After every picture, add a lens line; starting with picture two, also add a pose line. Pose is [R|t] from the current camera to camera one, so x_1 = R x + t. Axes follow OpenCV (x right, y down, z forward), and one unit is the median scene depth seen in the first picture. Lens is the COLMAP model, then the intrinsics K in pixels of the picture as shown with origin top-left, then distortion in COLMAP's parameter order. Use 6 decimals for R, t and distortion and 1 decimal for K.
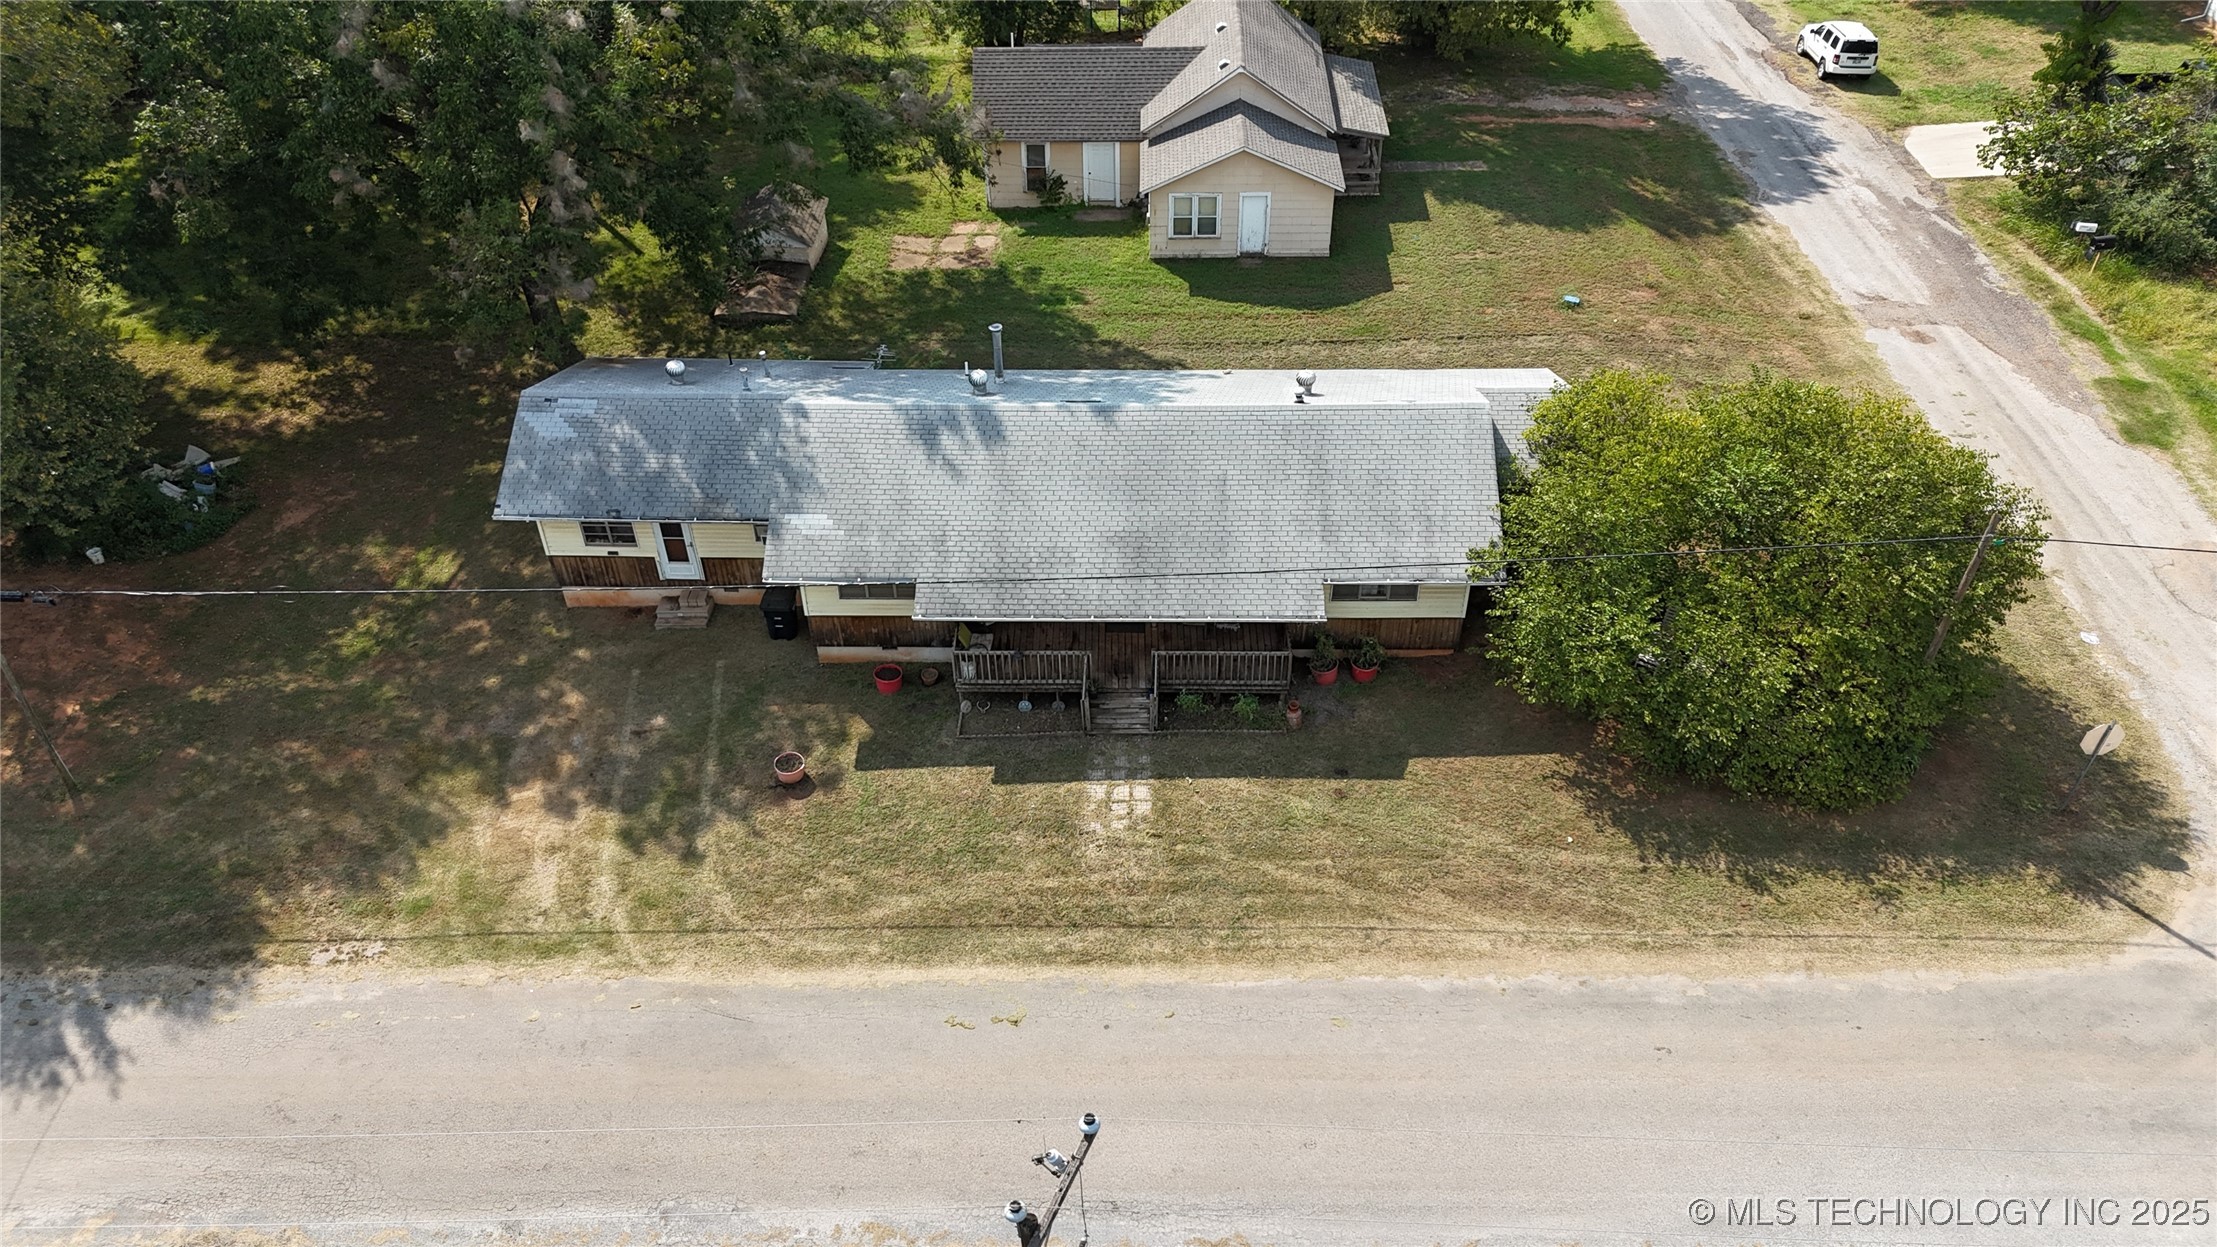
lens RADIAL K [[1617.0, 0, 1118.1], [0, 1617.0, 632.8], [0, 0, 1]] dist [0.064131, -0.075929]
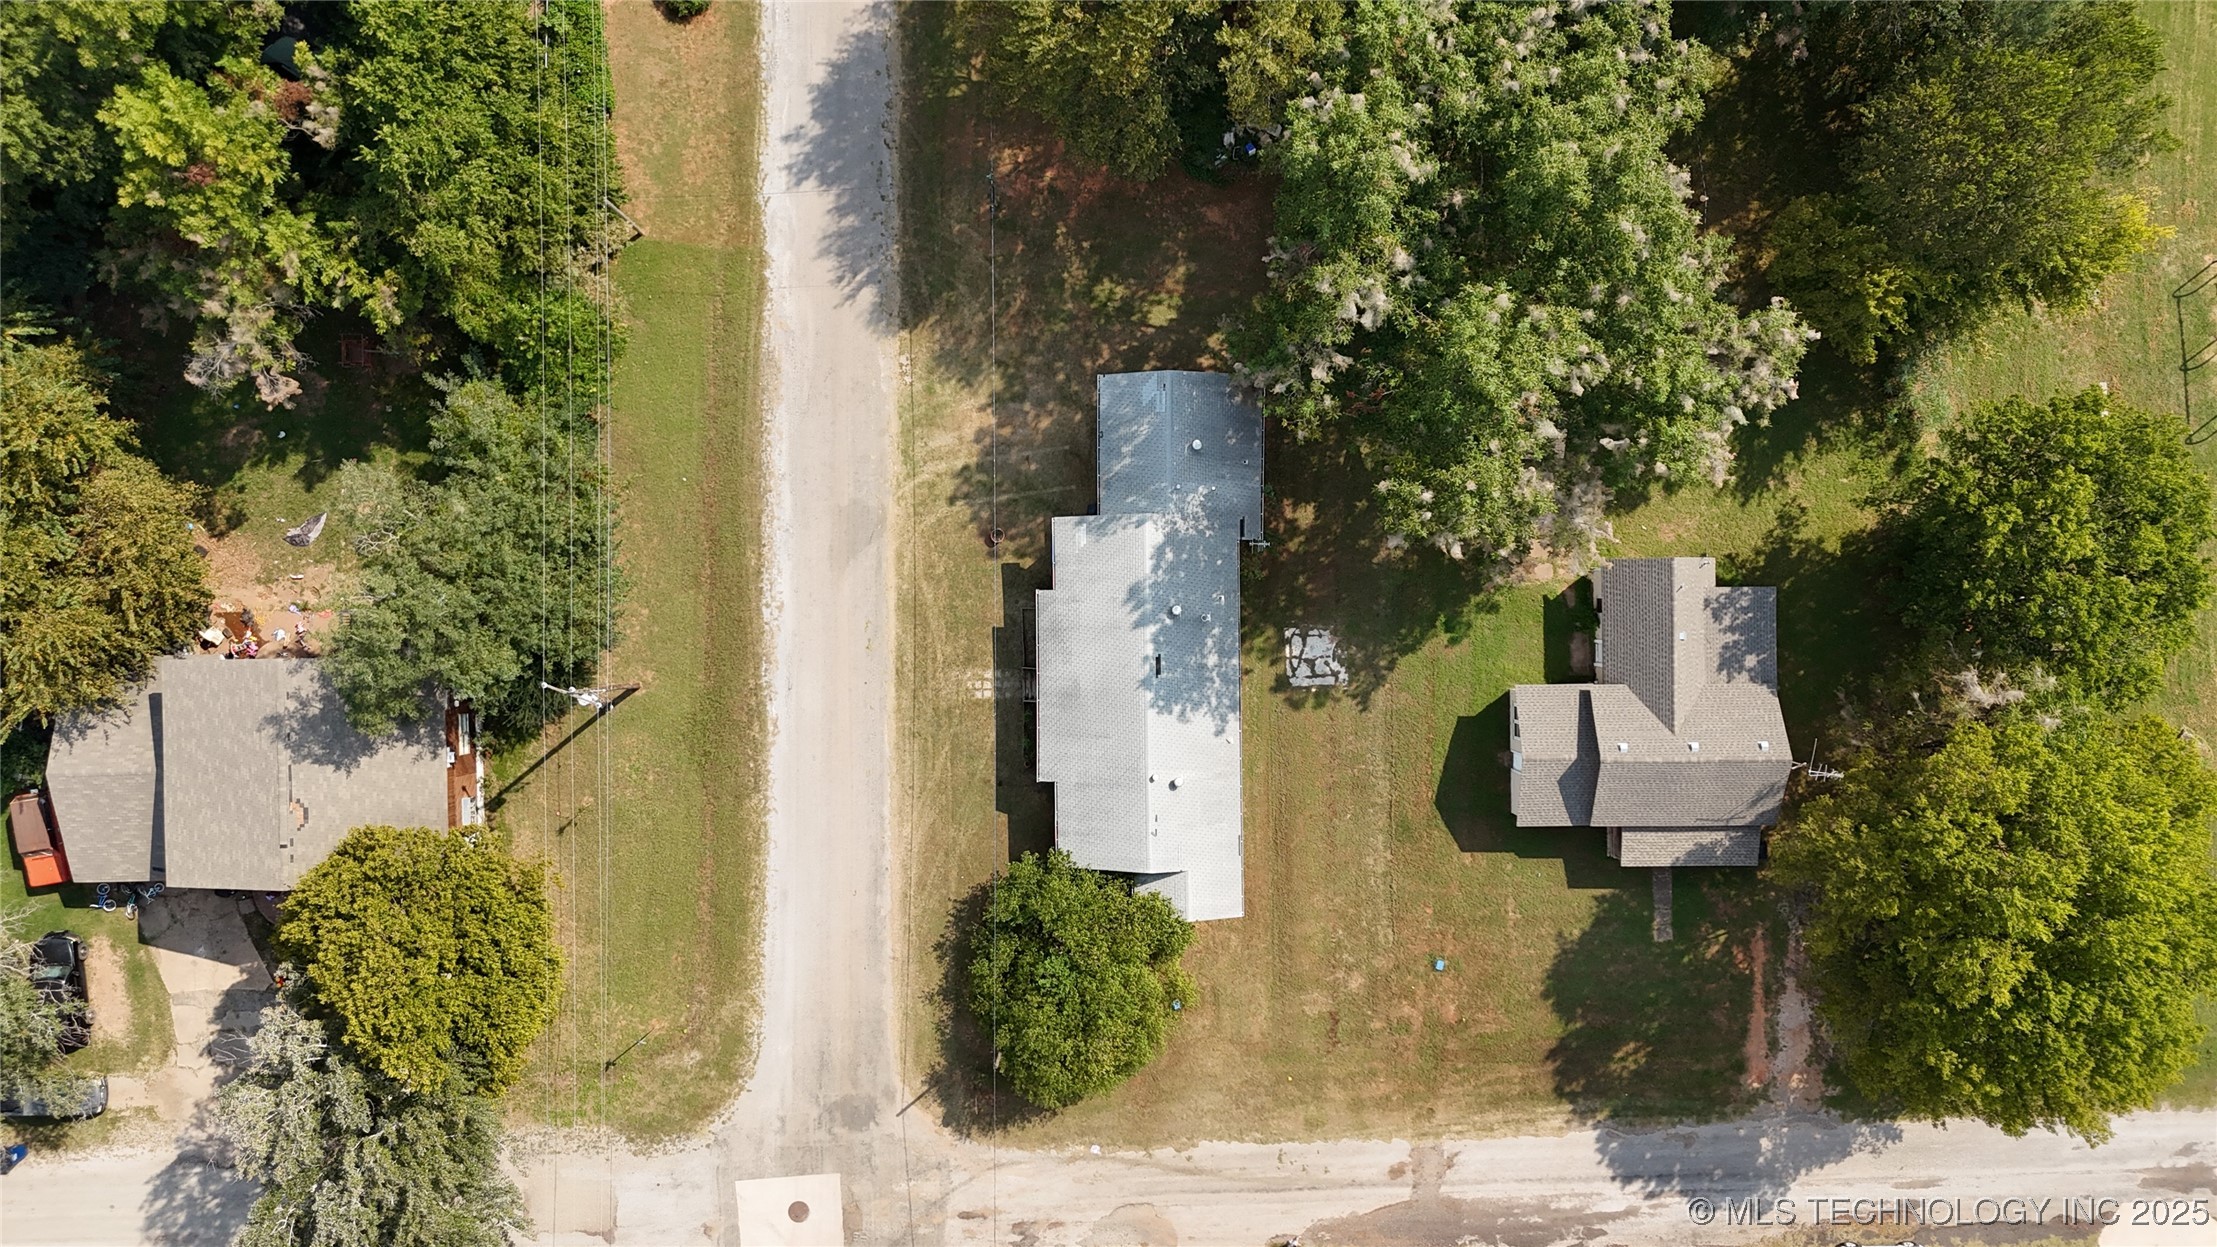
lens RADIAL K [[1551.1, 0, 1108.5], [0, 1551.1, 623.5], [0, 0, 1]] dist [0.131586, -0.179562]
pose [[0.035212, 0.999052, 0.025615, -0.123180], [-0.639121, 0.002807, 0.769101, -1.542858], [0.768300, -0.043453, 0.638614, -0.229549]]
